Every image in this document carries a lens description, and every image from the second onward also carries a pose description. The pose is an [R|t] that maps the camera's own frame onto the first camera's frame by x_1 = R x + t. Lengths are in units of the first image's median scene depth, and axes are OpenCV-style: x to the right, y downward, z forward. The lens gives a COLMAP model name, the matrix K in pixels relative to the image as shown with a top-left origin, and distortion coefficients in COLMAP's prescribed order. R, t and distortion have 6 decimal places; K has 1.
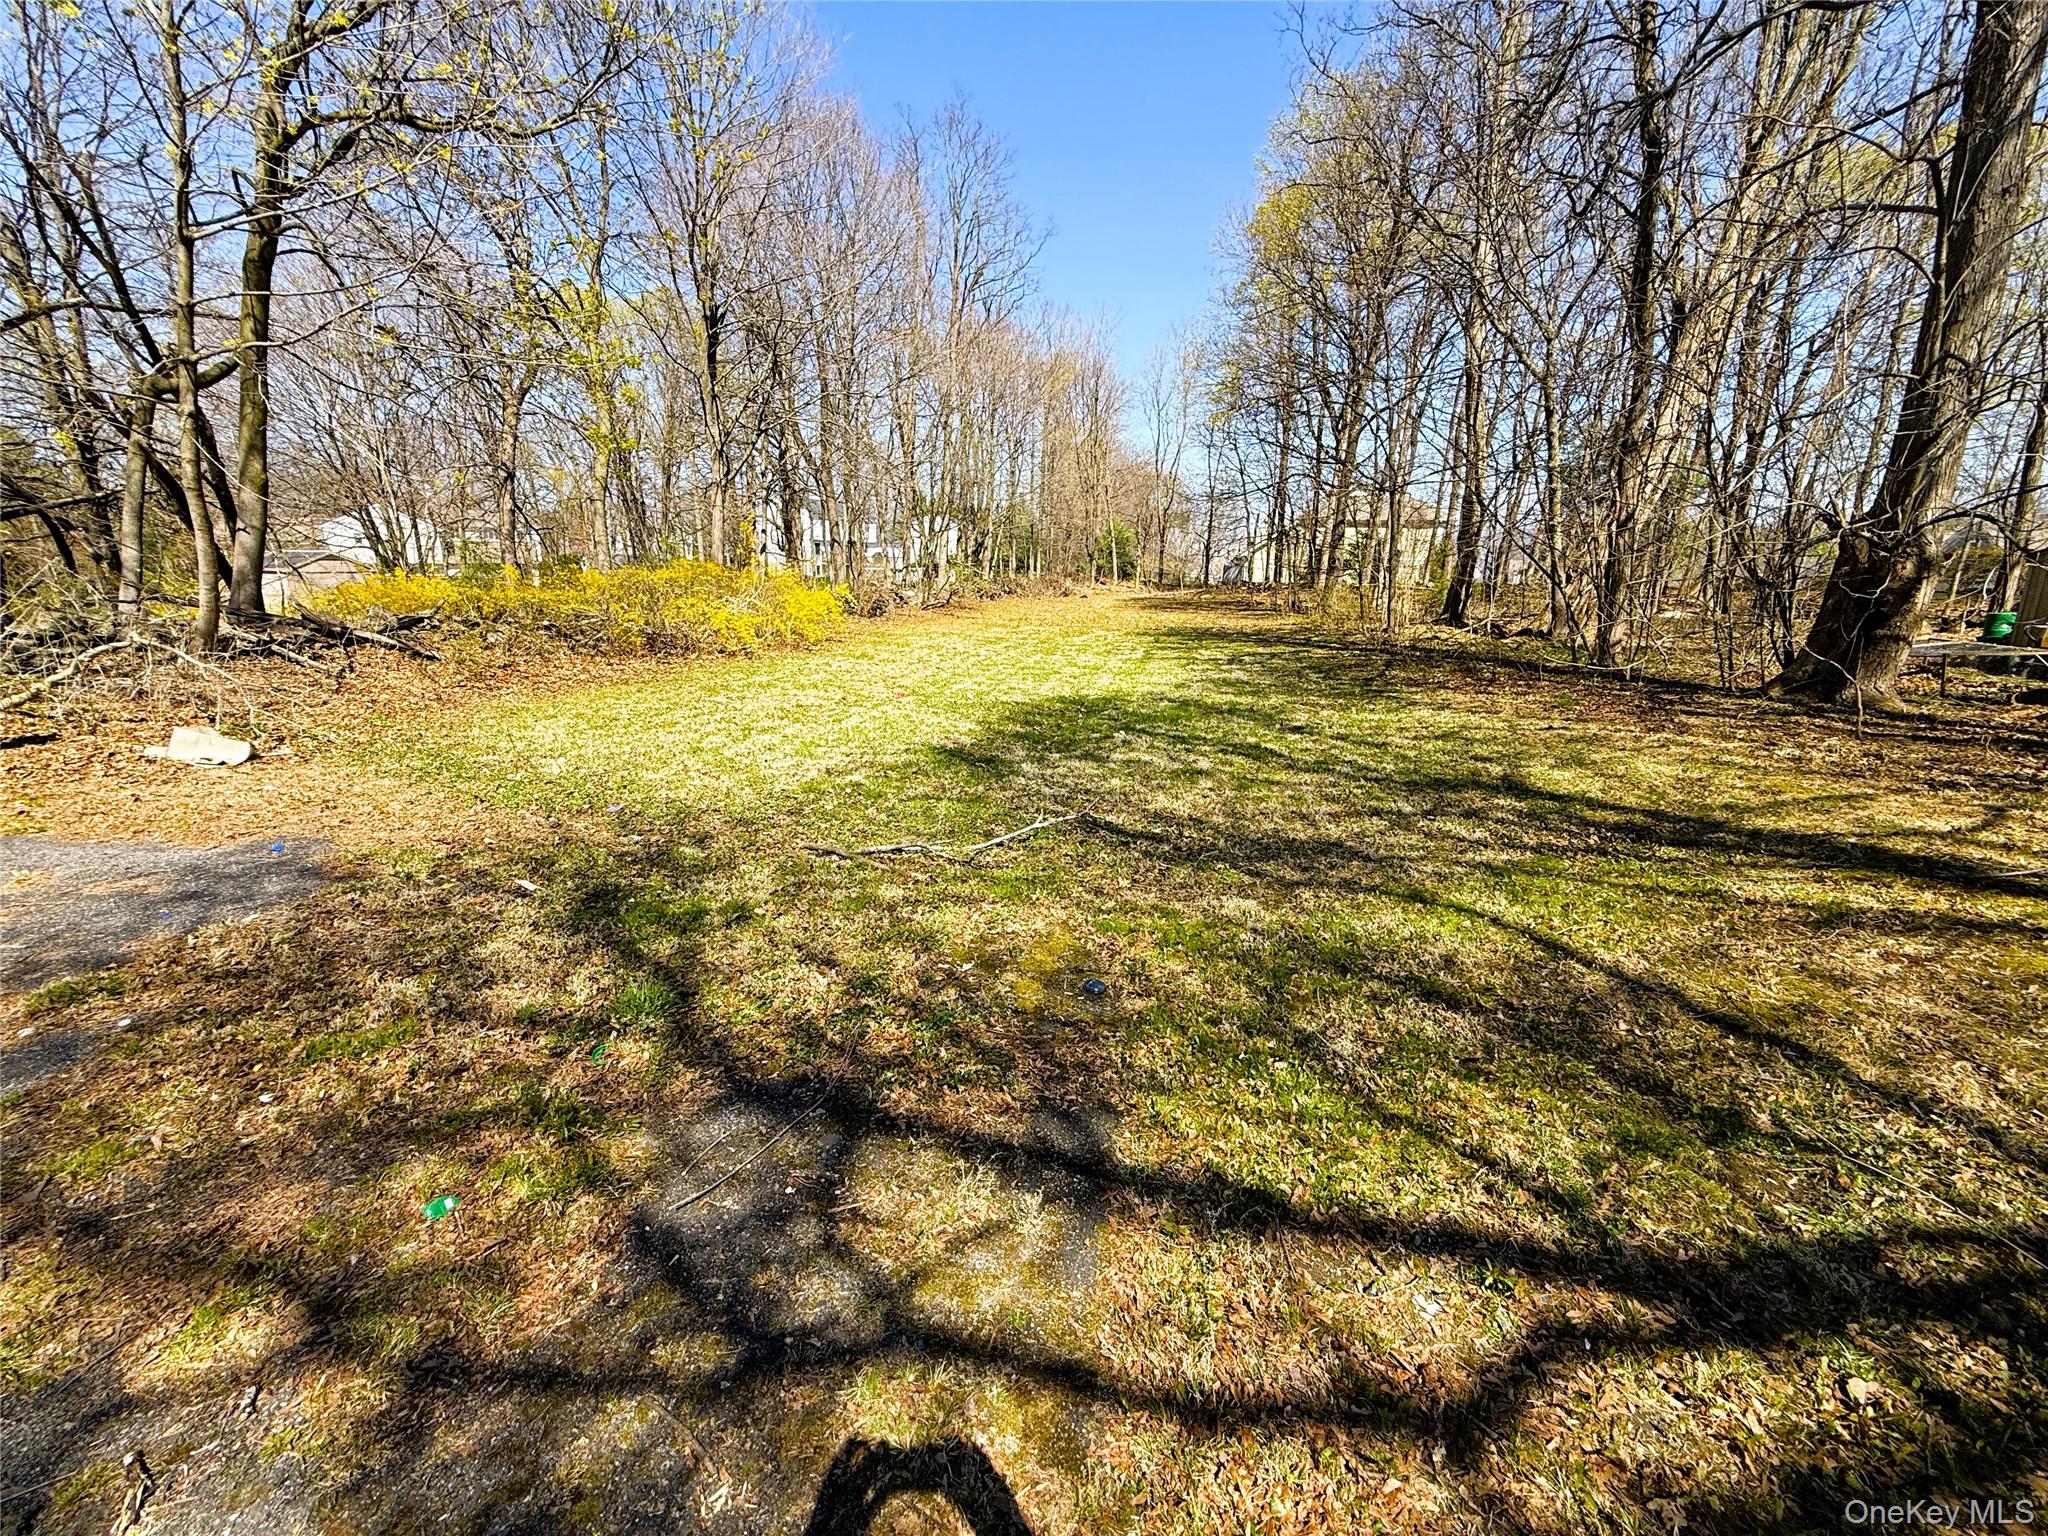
lens RADIAL K [[814.1, 0, 1014.6], [0, 814.1, 765.2], [0, 0, 1]] dist [0.002314, 0.000127]
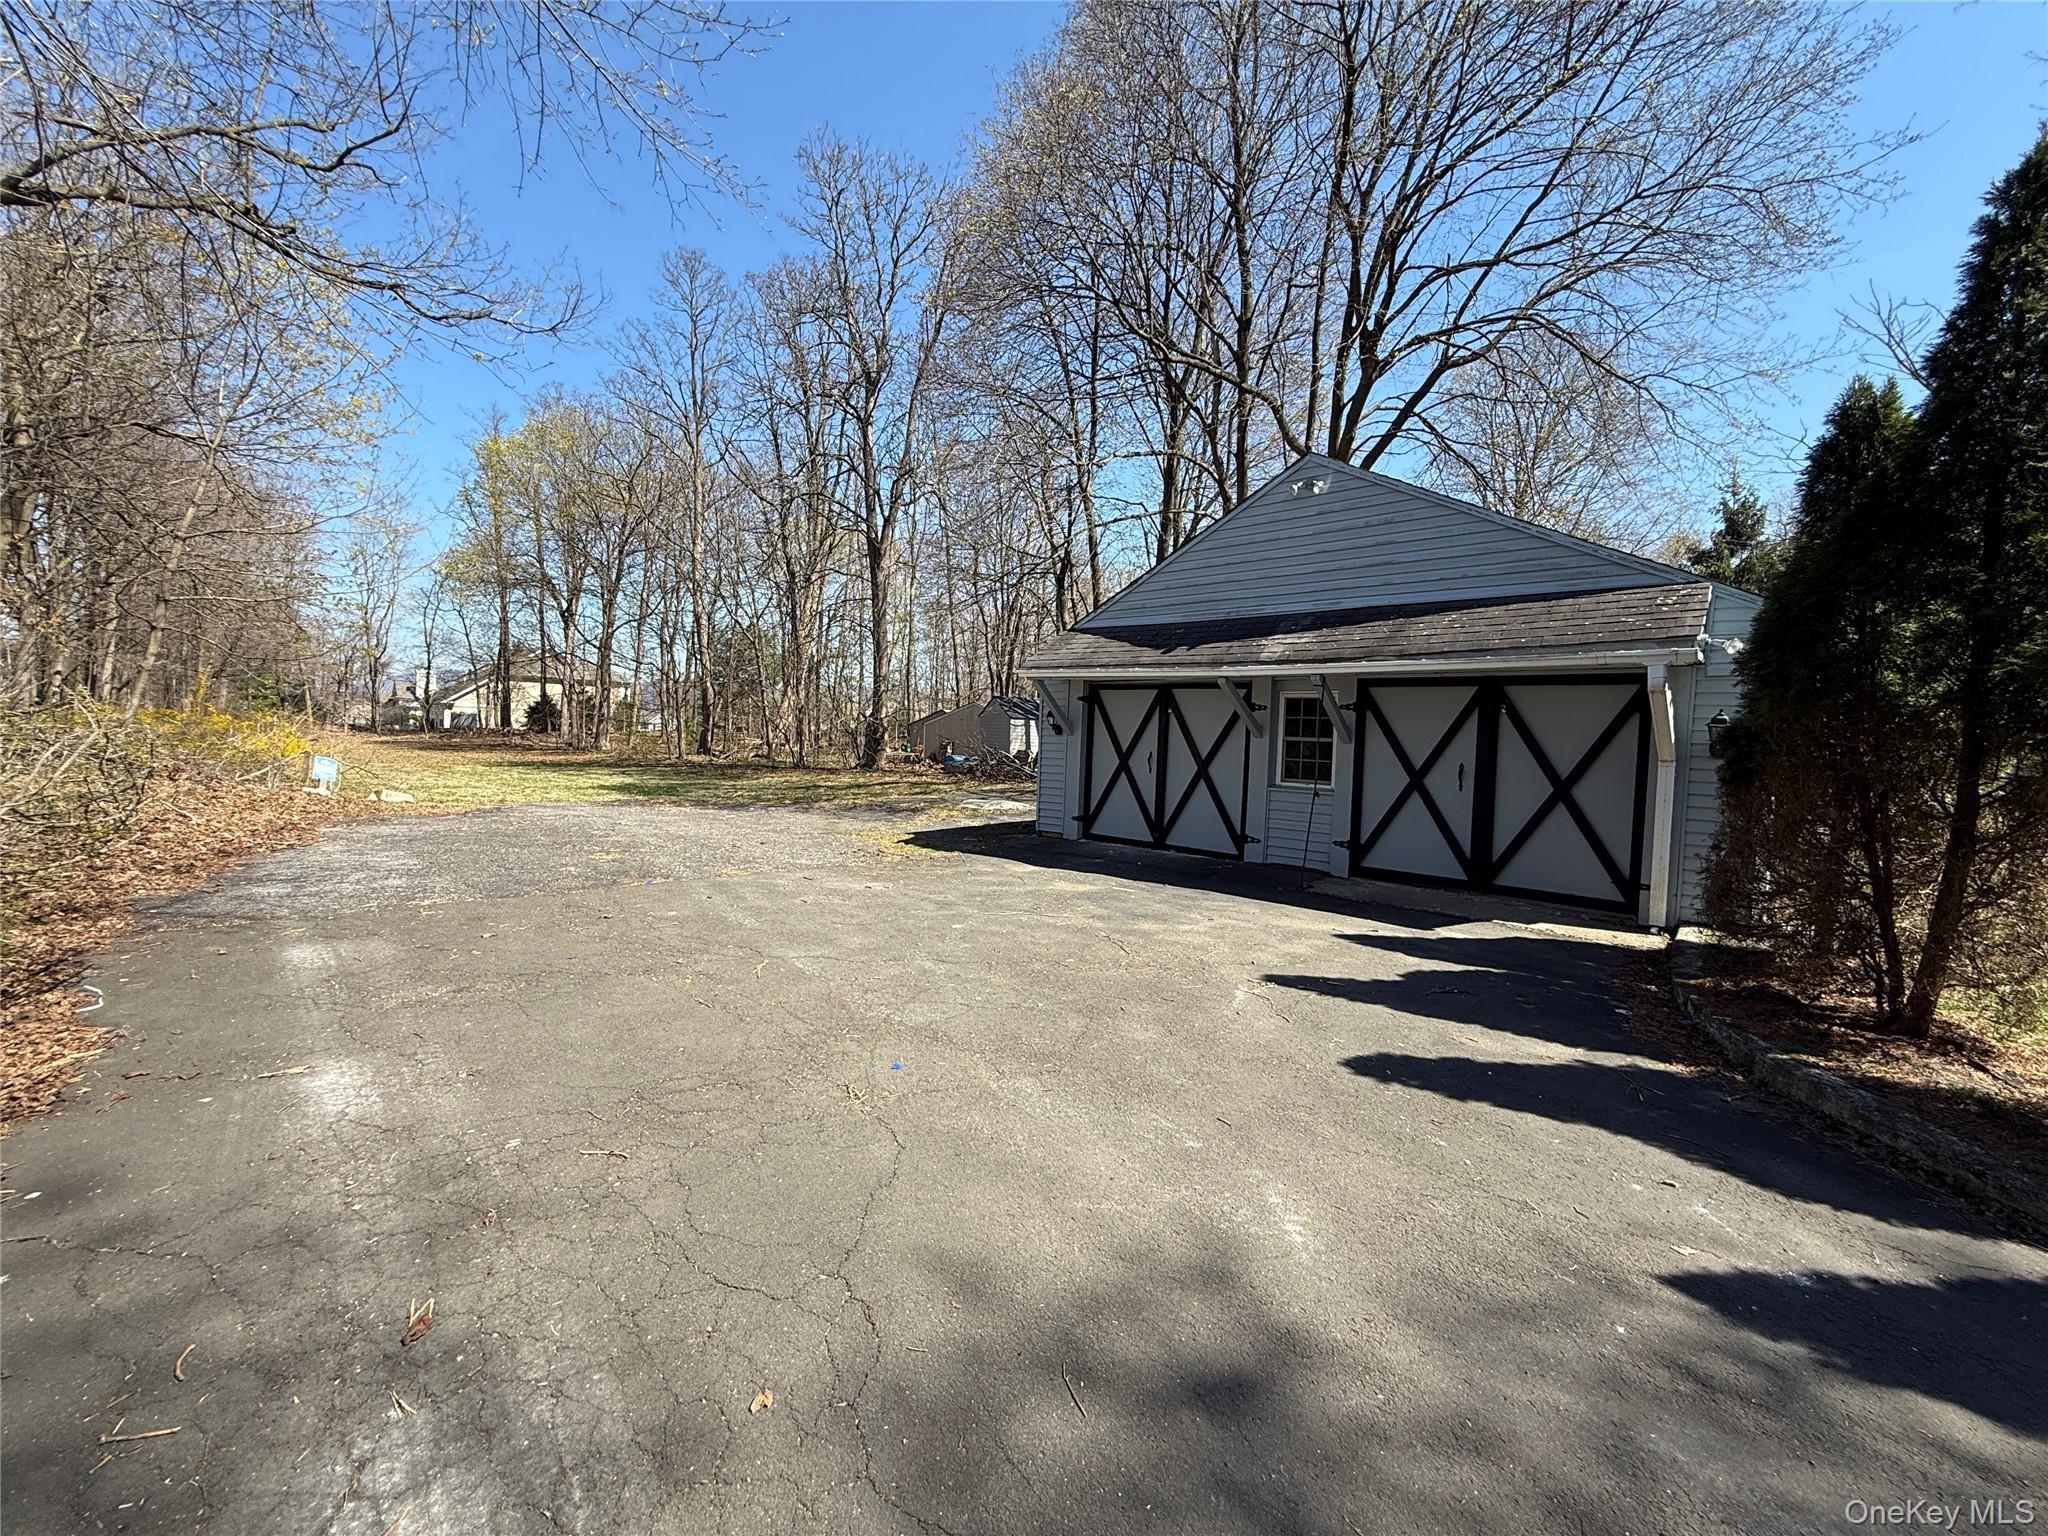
lens RADIAL K [[814.1, 0, 1014.6], [0, 814.1, 765.2], [0, 0, 1]] dist [0.002314, 0.000127]
pose [[0.582854, -0.016725, 0.812405, -1.887529], [0.163834, 0.981675, -0.097332, 0.455190], [-0.795889, 0.189829, 0.574913, -1.909118]]
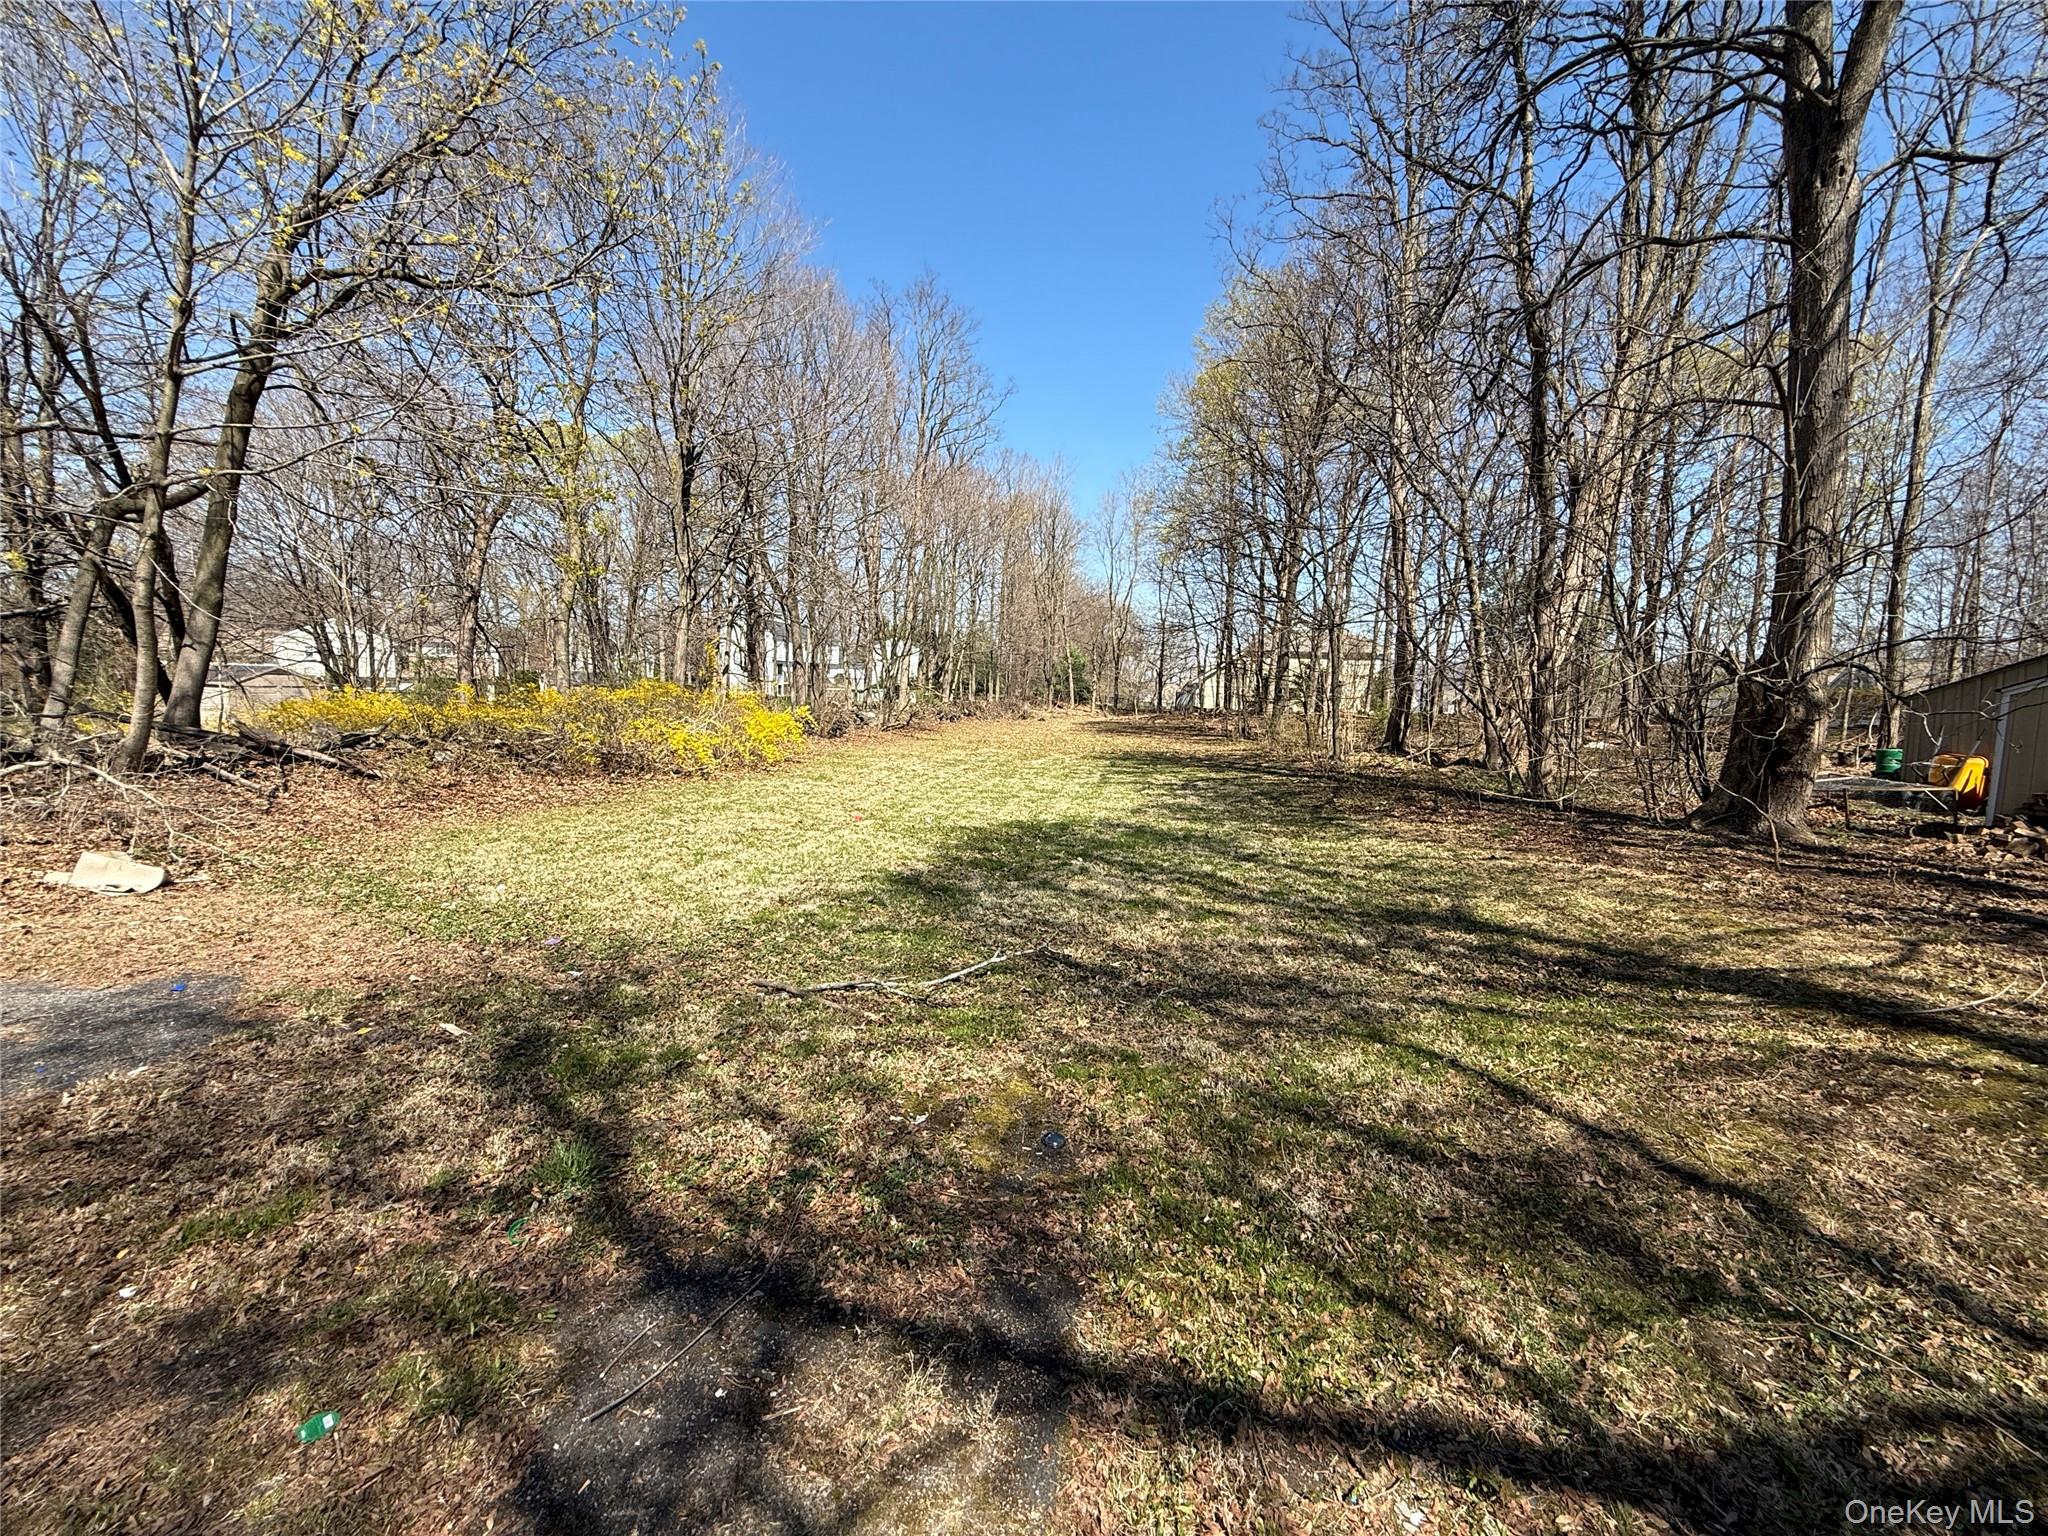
lens RADIAL K [[814.1, 0, 1014.6], [0, 814.1, 765.2], [0, 0, 1]] dist [0.002314, 0.000127]
pose [[0.998646, 0.011201, 0.050807, -0.000457], [-0.003699, 0.989363, -0.145418, -0.008978], [-0.051895, 0.145033, 0.988065, -0.003983]]
